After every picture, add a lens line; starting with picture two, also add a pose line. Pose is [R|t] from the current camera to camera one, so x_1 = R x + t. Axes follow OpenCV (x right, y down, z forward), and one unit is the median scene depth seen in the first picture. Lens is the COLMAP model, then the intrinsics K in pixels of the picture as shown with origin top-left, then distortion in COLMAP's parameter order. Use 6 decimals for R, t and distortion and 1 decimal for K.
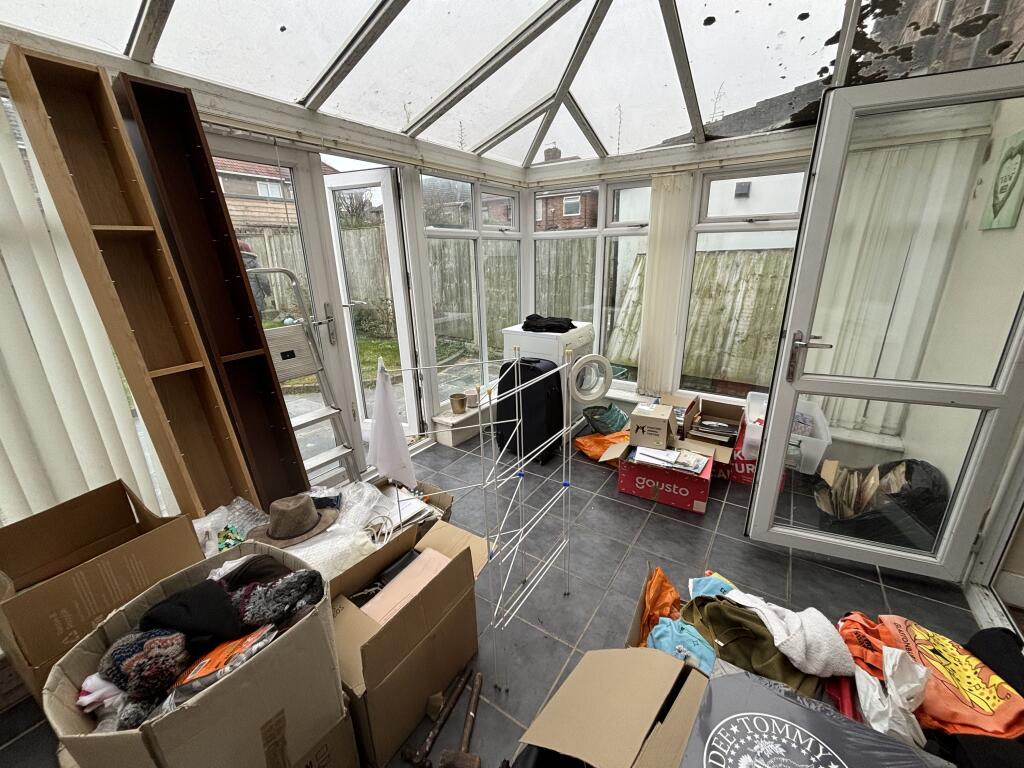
lens RADIAL K [[407.7, 0, 512.2], [0, 407.7, 389.7], [0, 0, 1]] dist [0.001199, -0.000032]
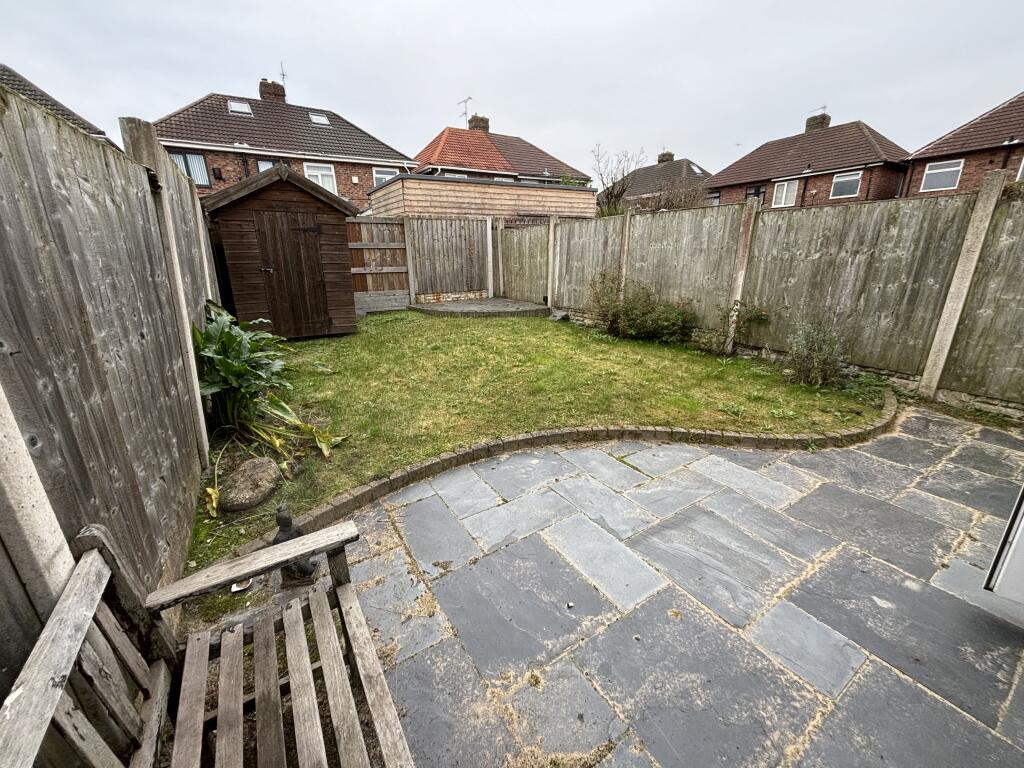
lens RADIAL K [[407.7, 0, 507.5], [0, 407.7, 383.7], [0, 0, 1]] dist [0.001199, -0.000032]
pose [[0.920047, 0.119771, -0.373052, -0.312488], [-0.121633, 0.992400, 0.018638, -0.034807], [0.372449, 0.028227, 0.927623, 0.145412]]
